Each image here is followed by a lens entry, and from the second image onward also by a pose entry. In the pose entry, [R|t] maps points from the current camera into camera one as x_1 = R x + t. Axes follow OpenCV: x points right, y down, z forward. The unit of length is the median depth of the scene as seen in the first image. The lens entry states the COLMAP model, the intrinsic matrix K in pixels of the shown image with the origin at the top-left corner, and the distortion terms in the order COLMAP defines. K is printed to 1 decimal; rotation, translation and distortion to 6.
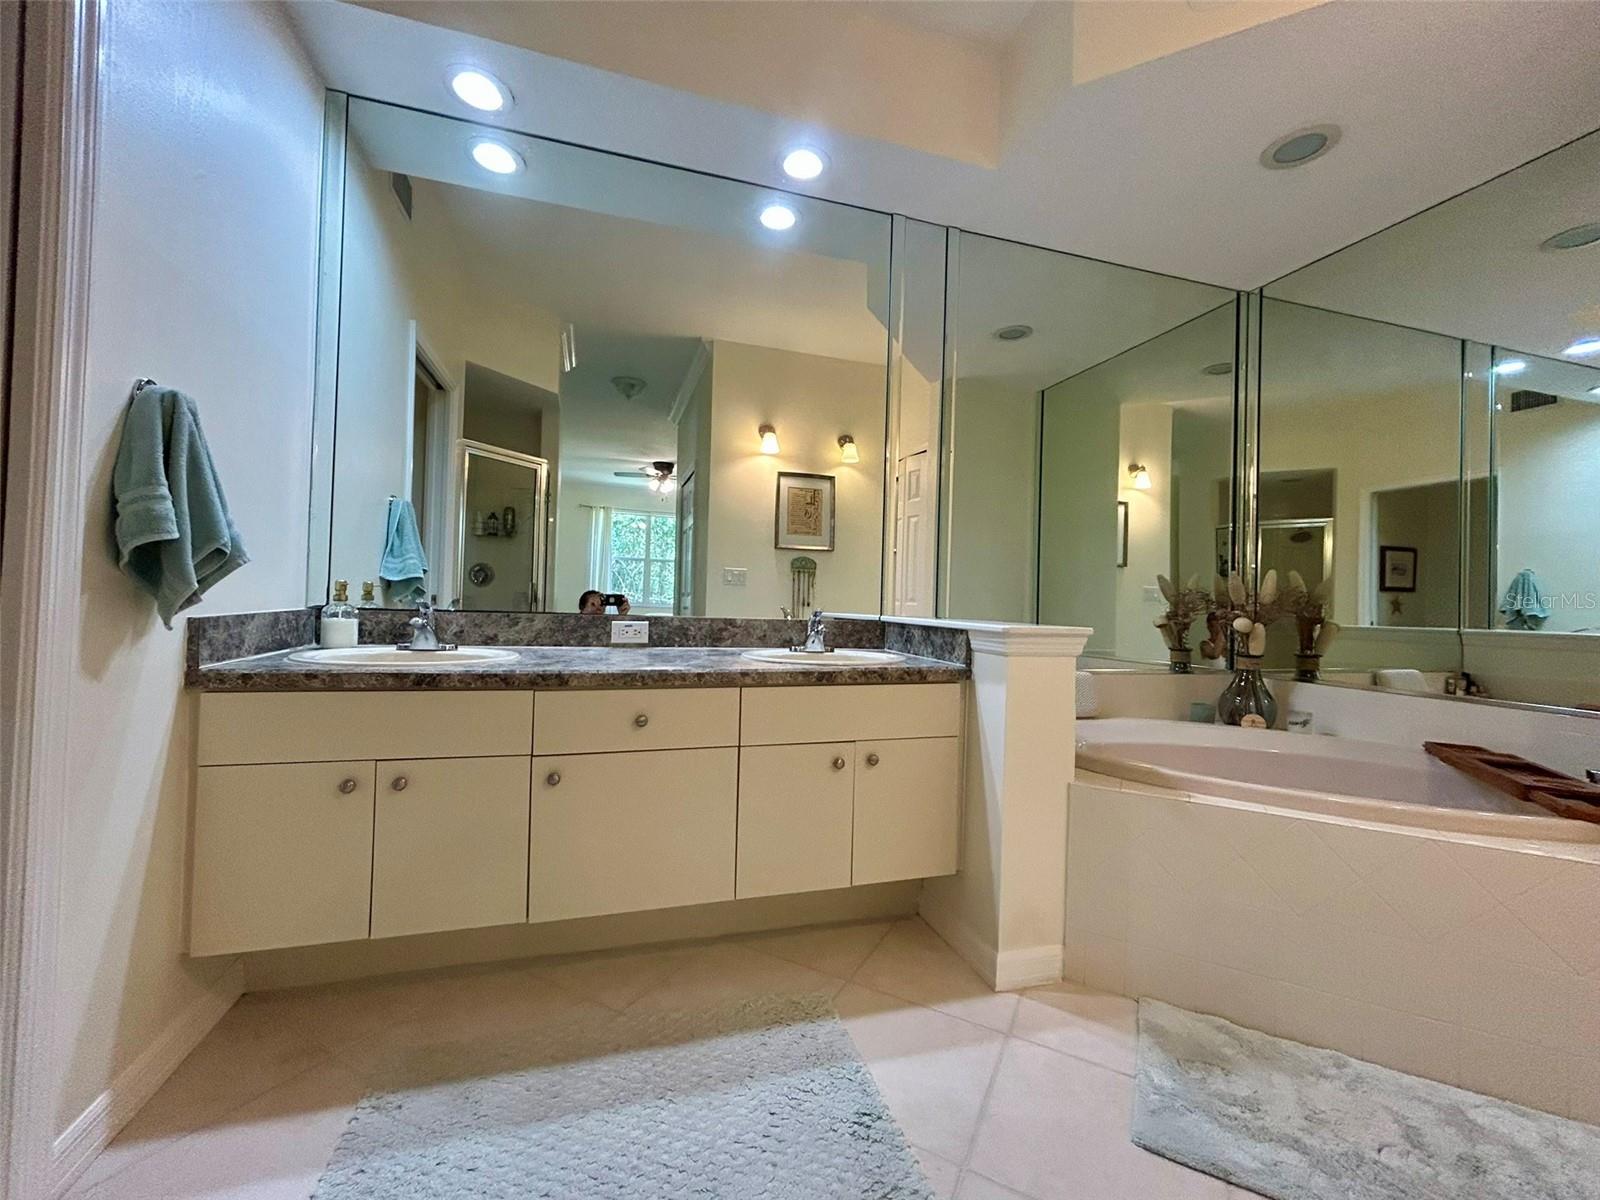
lens RADIAL K [[649.4, 0, 796.6], [0, 649.4, 591.0], [0, 0, 1]] dist [-0.003456, 0.001439]
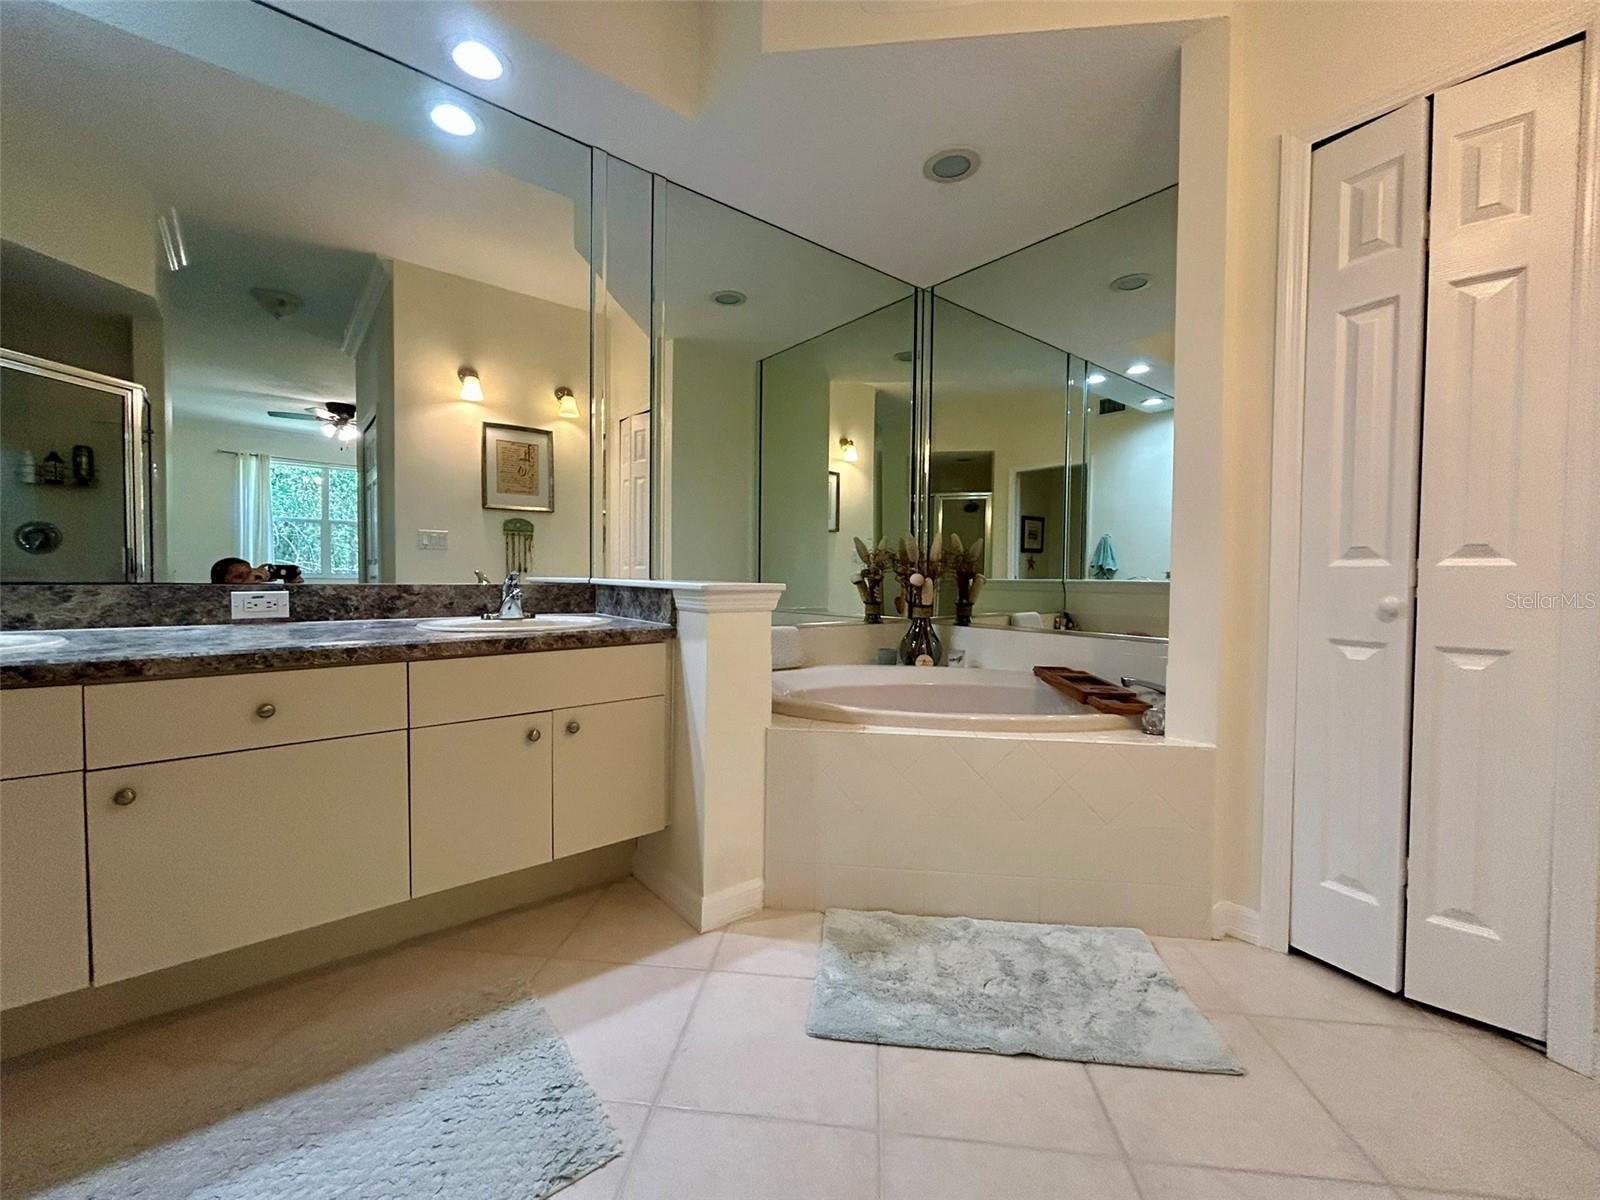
lens RADIAL K [[649.4, 0, 799.6], [0, 649.4, 591.3], [0, 0, 1]] dist [-0.003456, 0.001439]
pose [[0.923652, -0.030289, 0.382034, 0.043214], [0.010205, 0.998462, 0.054489, 0.007321], [-0.383097, -0.046430, 0.922540, -0.000392]]
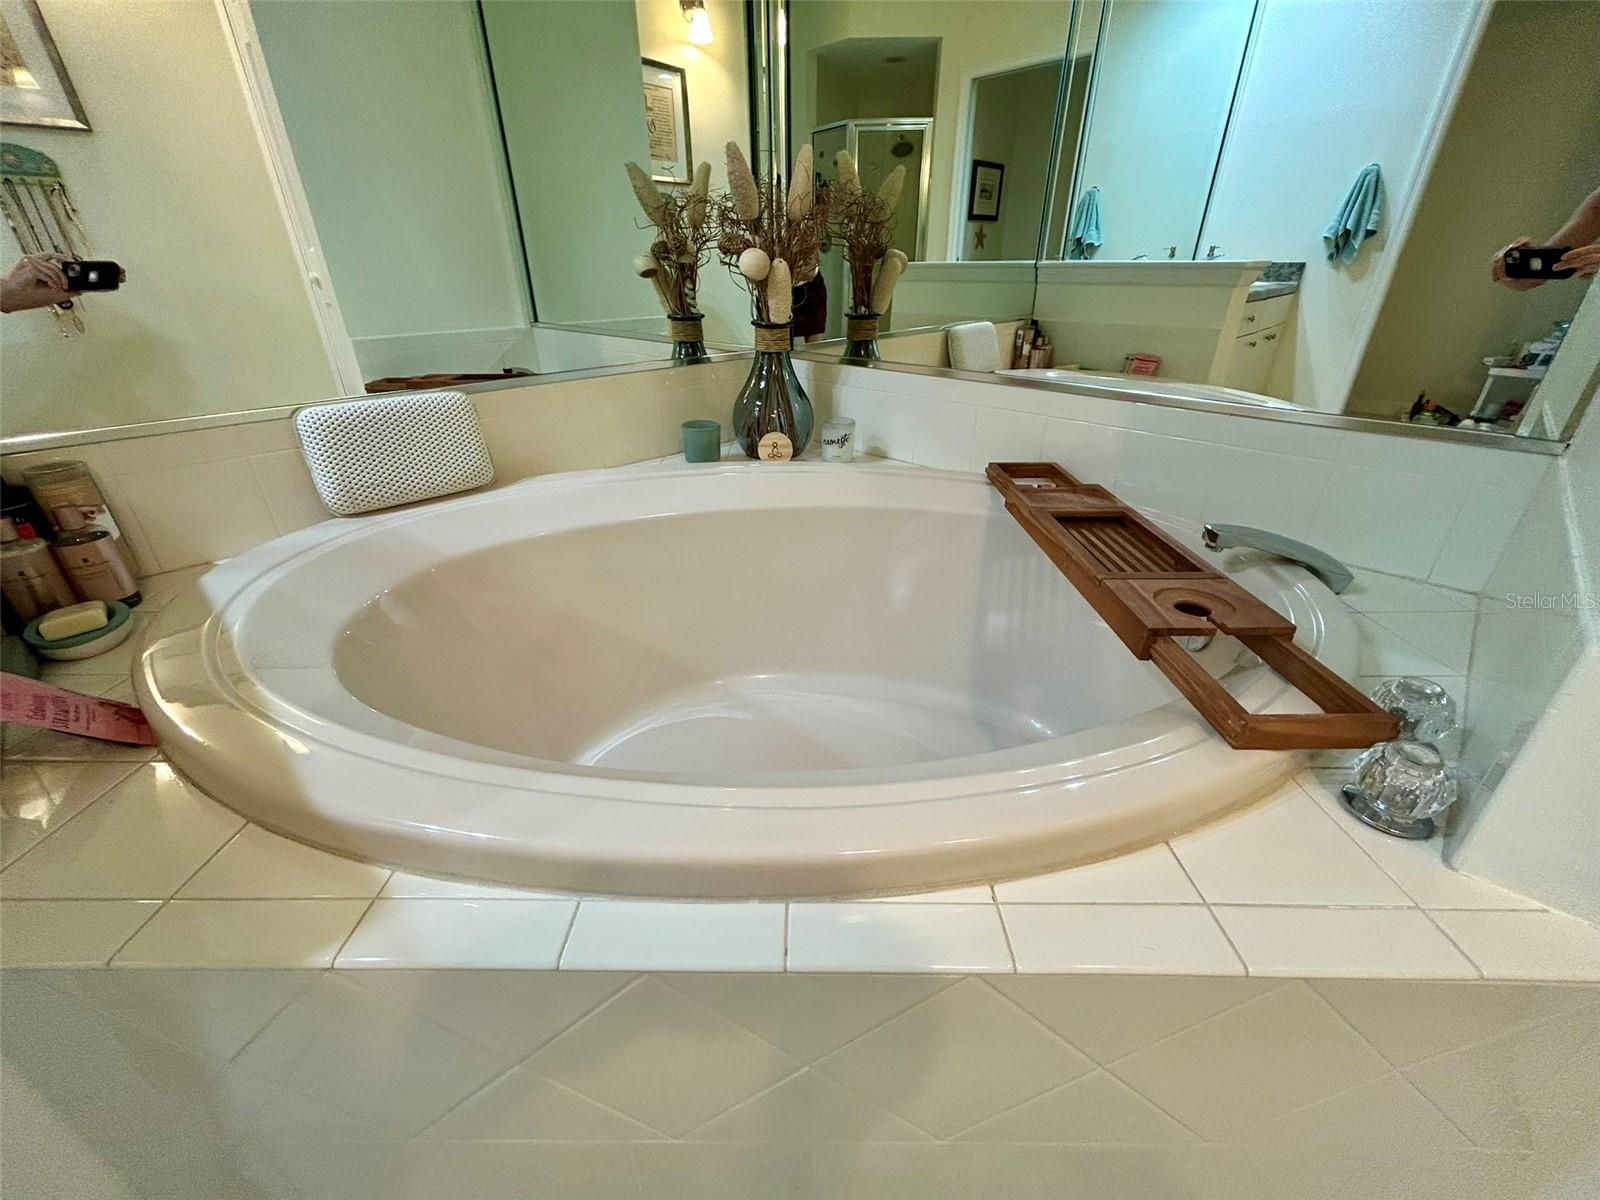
lens RADIAL K [[649.4, 0, 805.7], [0, 649.4, 599.1], [0, 0, 1]] dist [-0.003456, 0.001439]
pose [[0.870436, -0.256903, 0.419931, 0.424919], [0.022594, 0.872979, 0.487233, 0.033775], [-0.491763, -0.414617, 0.765677, 0.453709]]
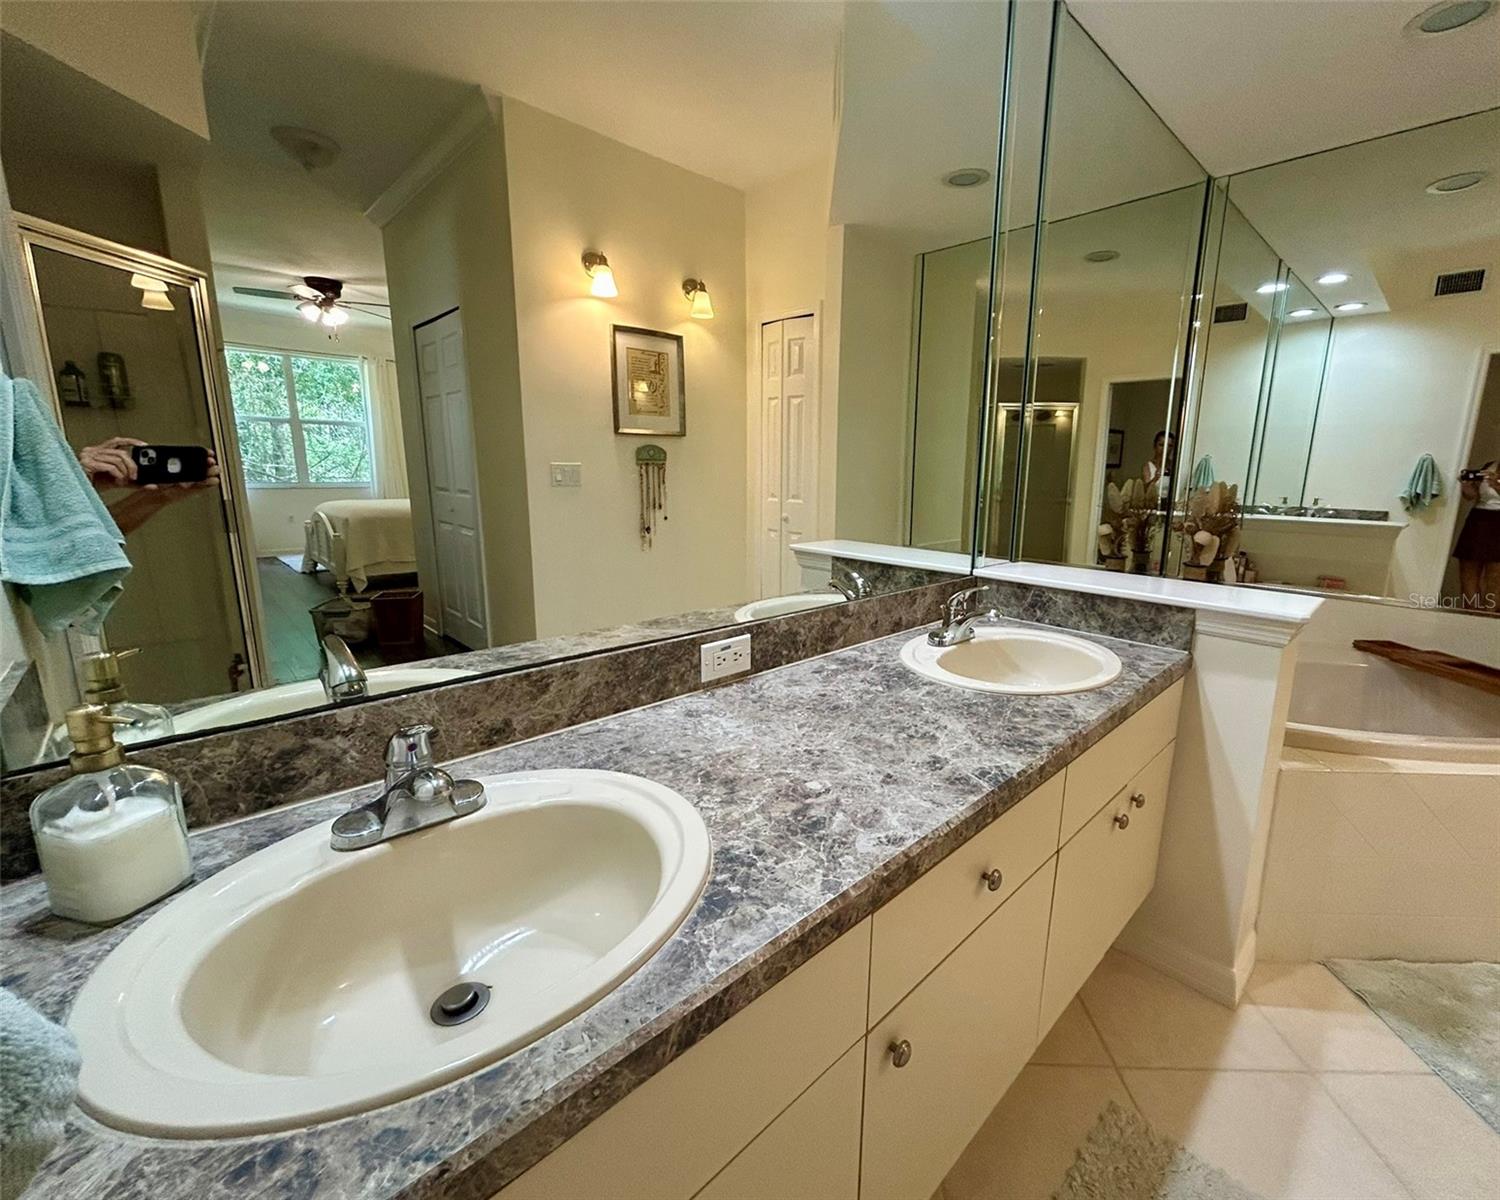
lens RADIAL K [[655.9, 0, 811.2], [0, 655.9, 586.9], [0, 0, 1]] dist [-0.005127, 0.000914]
pose [[0.878664, -0.102830, 0.466235, -0.355303], [0.001506, 0.977123, 0.212671, -0.093750], [-0.477438, -0.186164, 0.858718, 0.376778]]
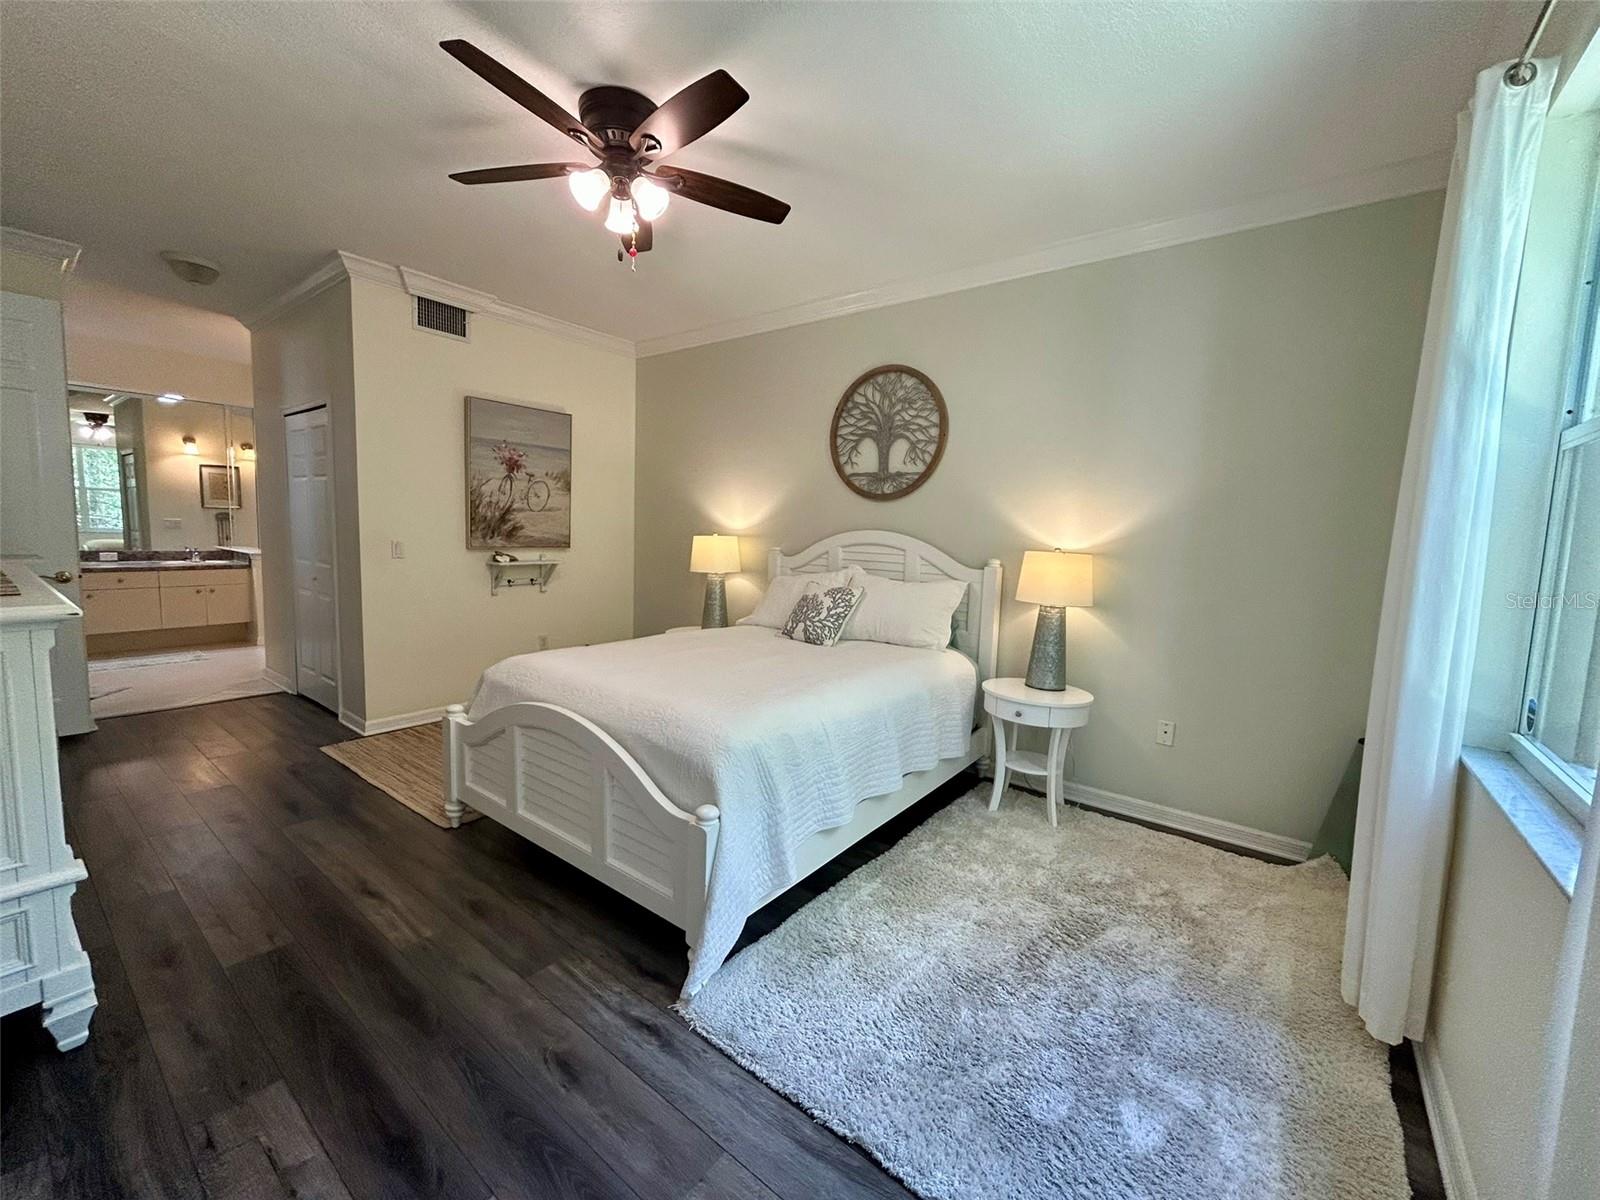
lens RADIAL K [[649.4, 0, 797.5], [0, 649.4, 594.5], [0, 0, 1]] dist [-0.003456, 0.001439]
pose [[0.812327, -0.058182, 0.580293, 0.430947], [-0.019938, 0.991659, 0.127337, -0.154029], [-0.582862, -0.115009, 0.804391, -2.443980]]
